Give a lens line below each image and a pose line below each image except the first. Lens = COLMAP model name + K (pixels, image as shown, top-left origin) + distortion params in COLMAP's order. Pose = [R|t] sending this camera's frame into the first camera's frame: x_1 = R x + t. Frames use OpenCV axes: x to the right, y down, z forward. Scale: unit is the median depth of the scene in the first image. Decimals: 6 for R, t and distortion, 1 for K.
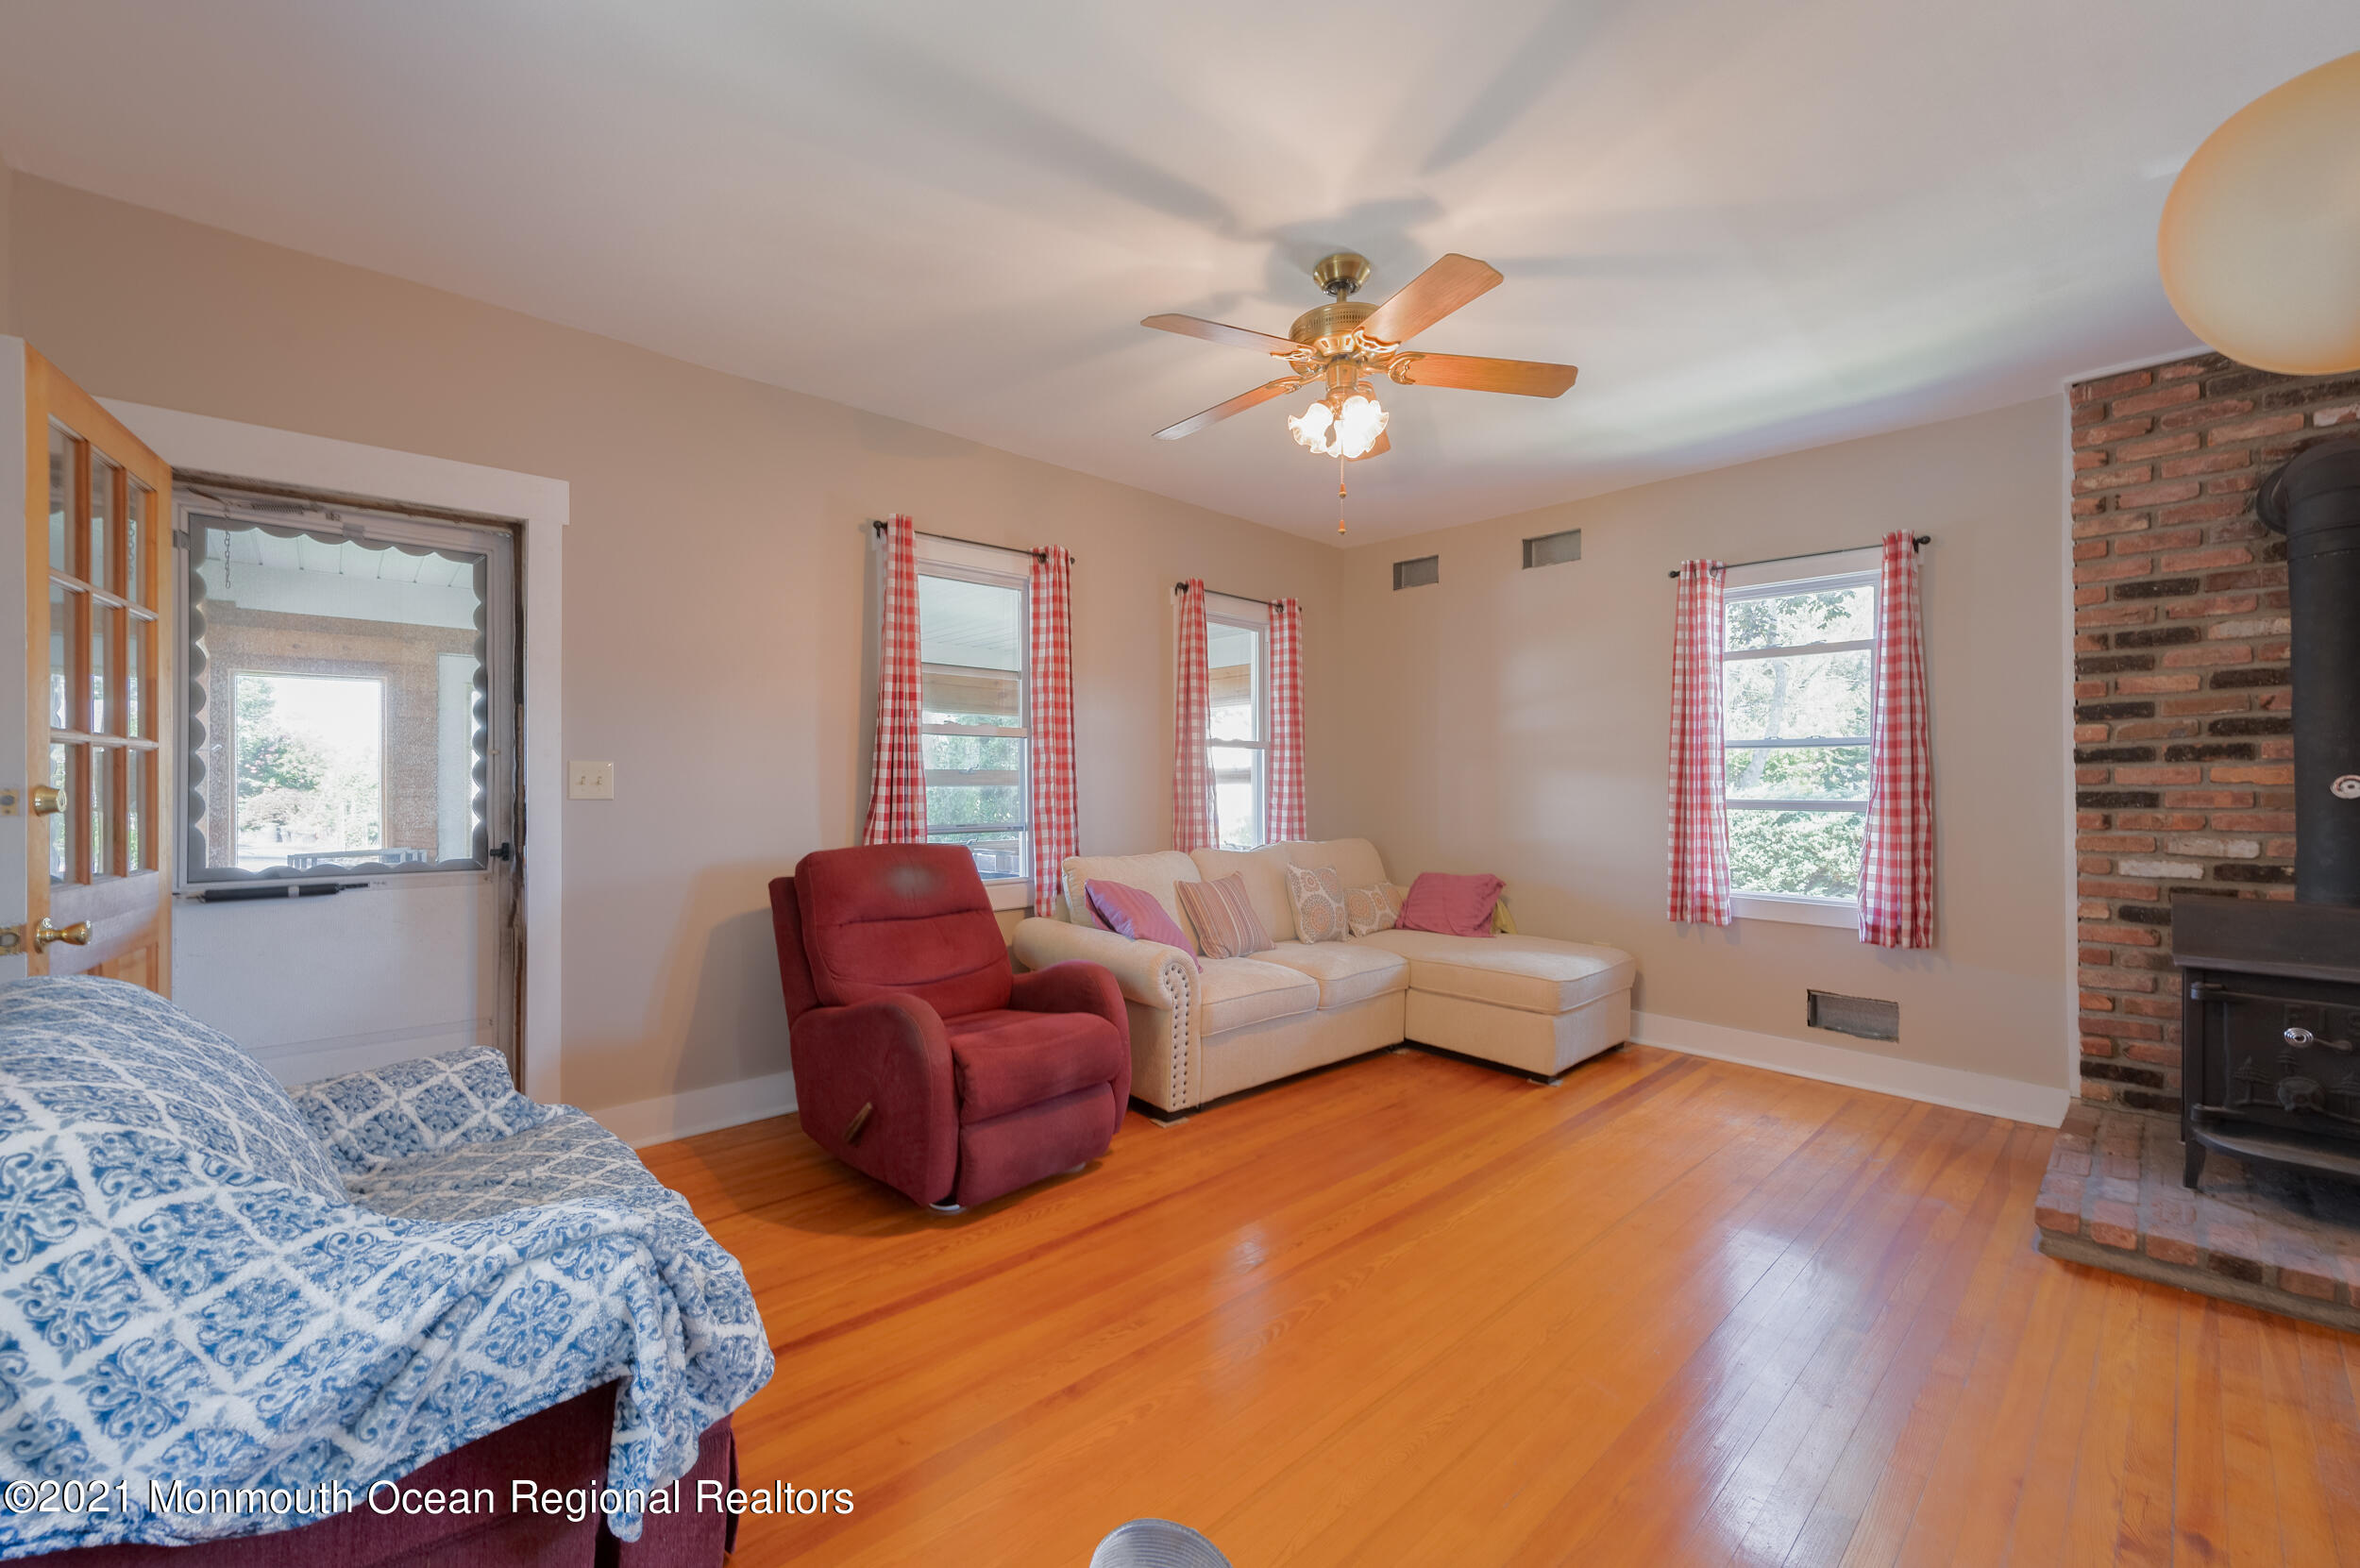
lens RADIAL K [[947.6, 0, 1180.0], [0, 947.6, 784.0], [0, 0, 1]] dist [0.002873, 0.000397]
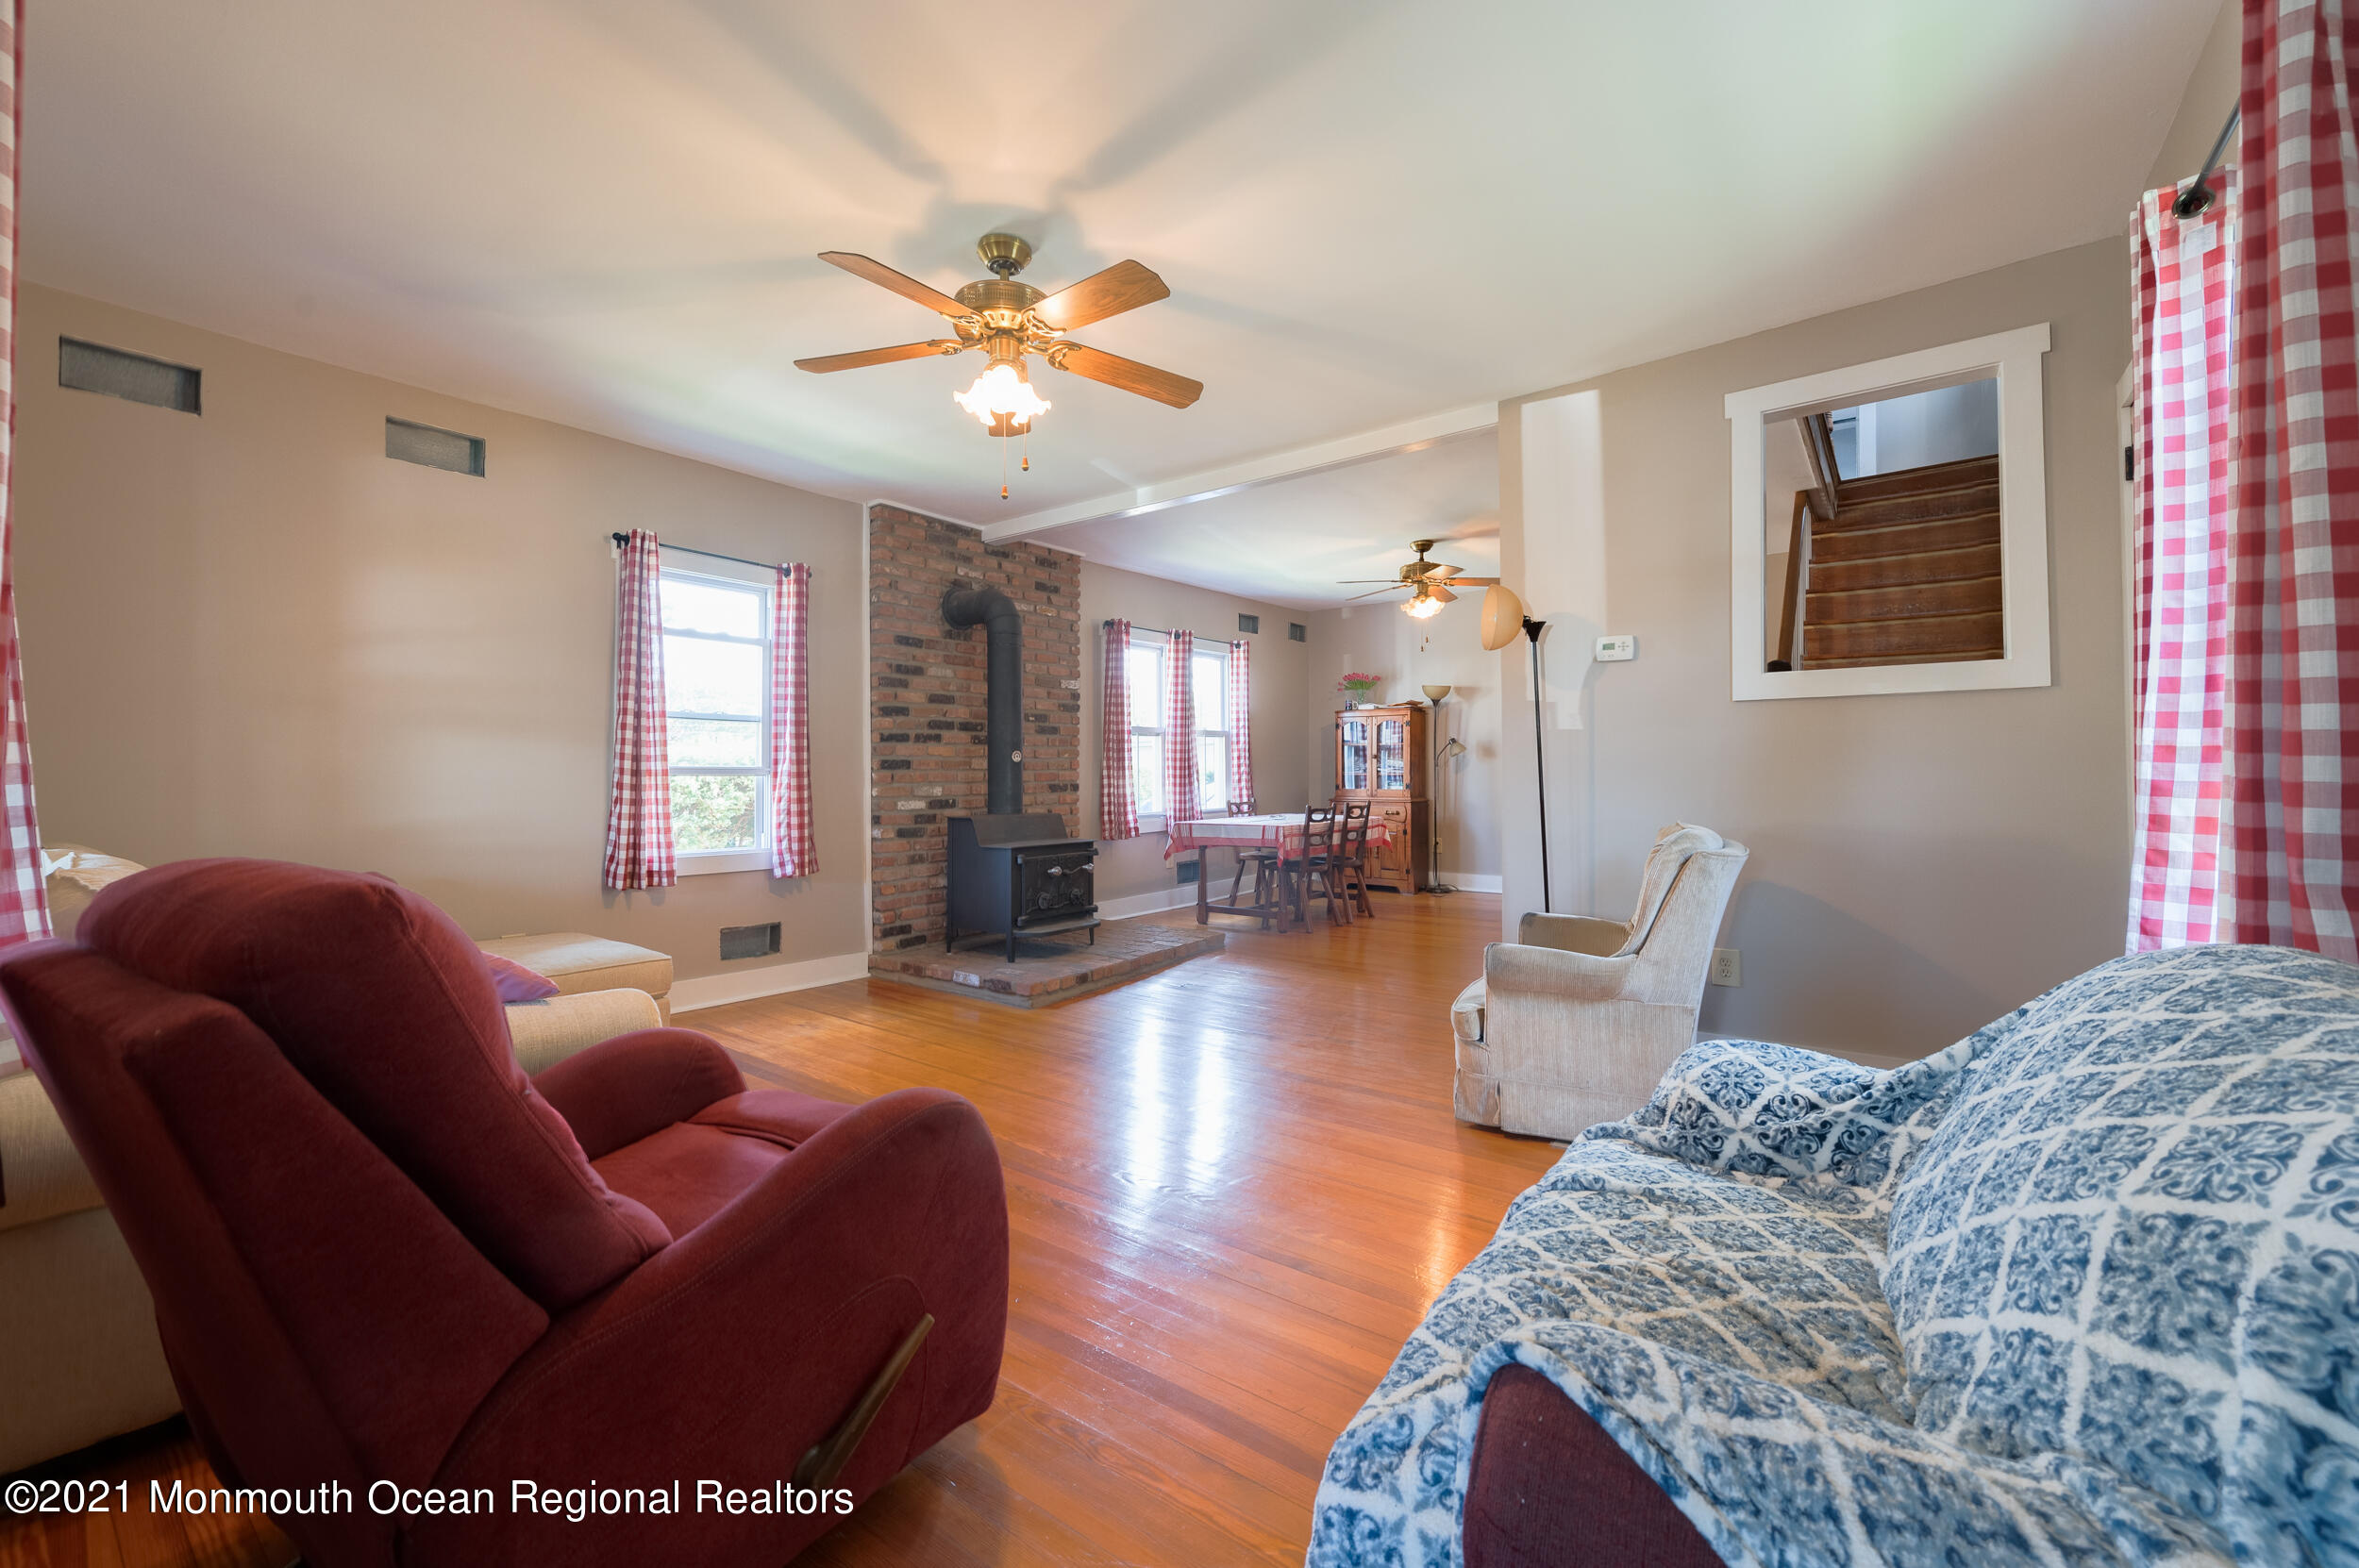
lens RADIAL K [[936.2, 0, 1195.7], [0, 936.2, 773.7], [0, 0, 1]] dist [0.001228, -0.000075]
pose [[-0.162152, 0.005366, 0.986751, -0.706334], [0.006904, 0.999967, -0.004303, 0.042634], [-0.986742, 0.006115, -0.162184, 0.752467]]
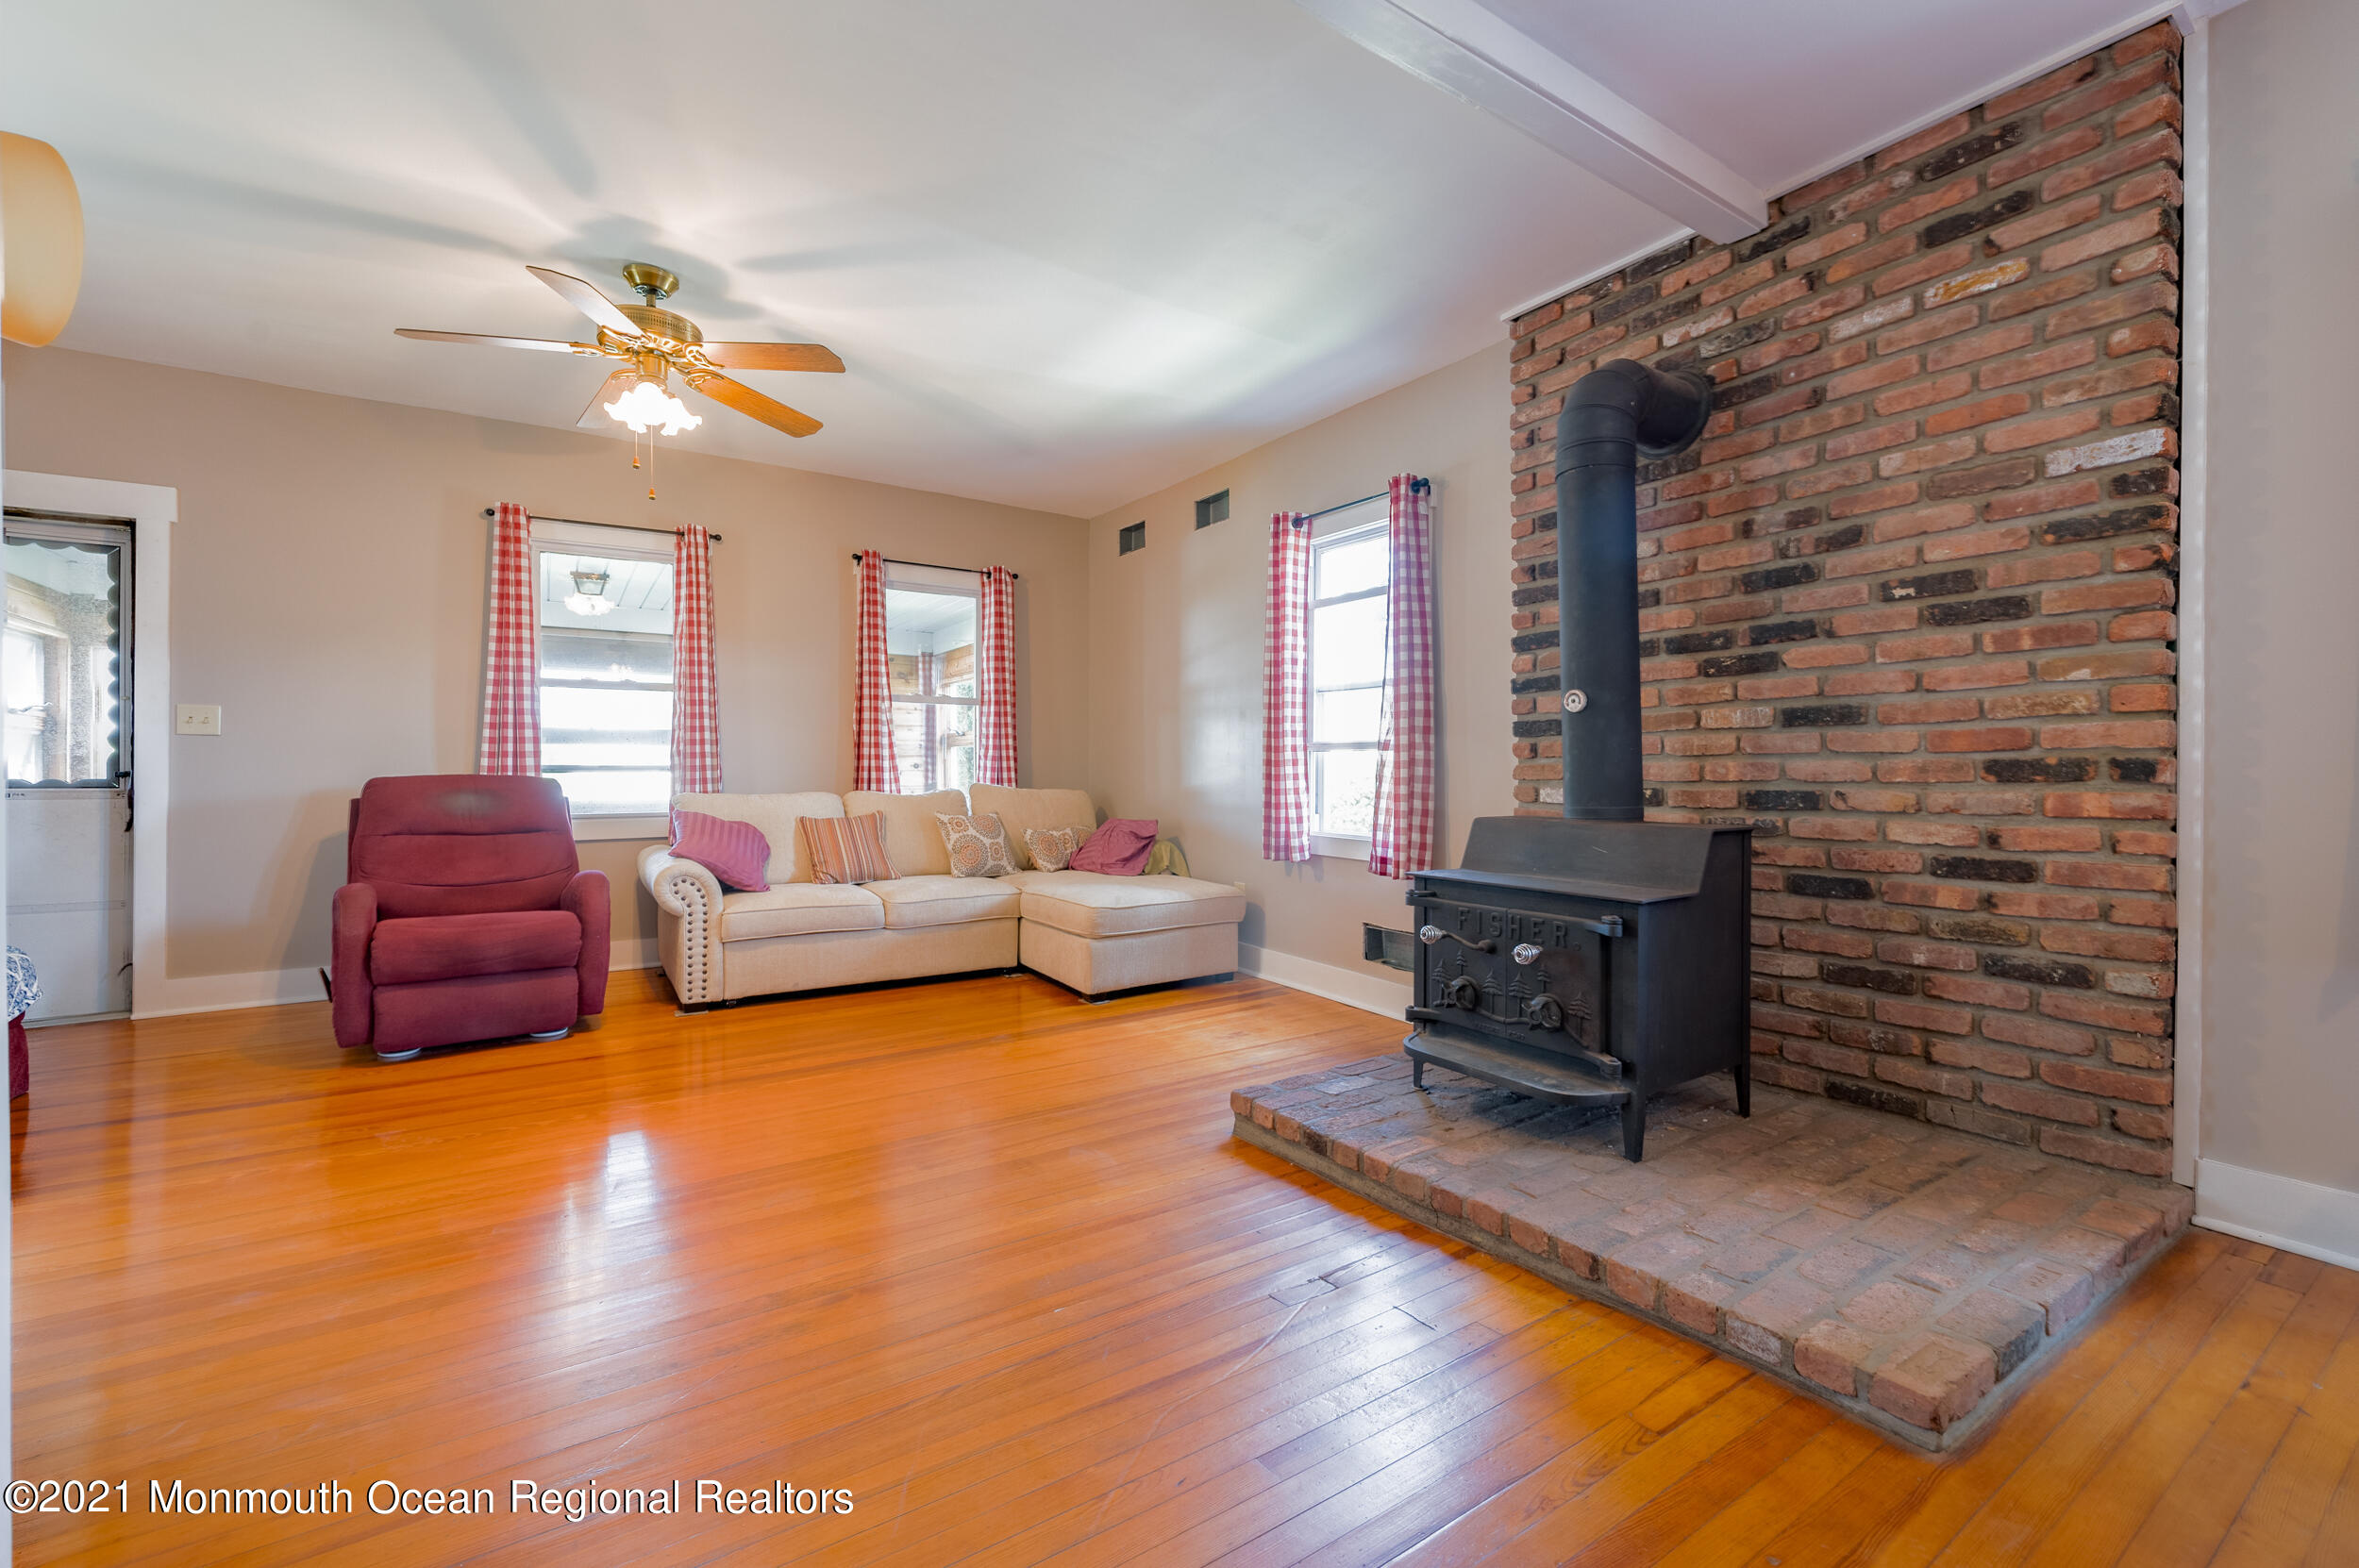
lens RADIAL K [[936.2, 0, 1195.7], [0, 936.2, 773.7], [0, 0, 1]] dist [0.001228, -0.000075]
pose [[0.988402, -0.003032, -0.151830, 0.771864], [0.003654, 0.999986, 0.003818, 0.059449], [0.151817, -0.004328, 0.988399, -0.042478]]
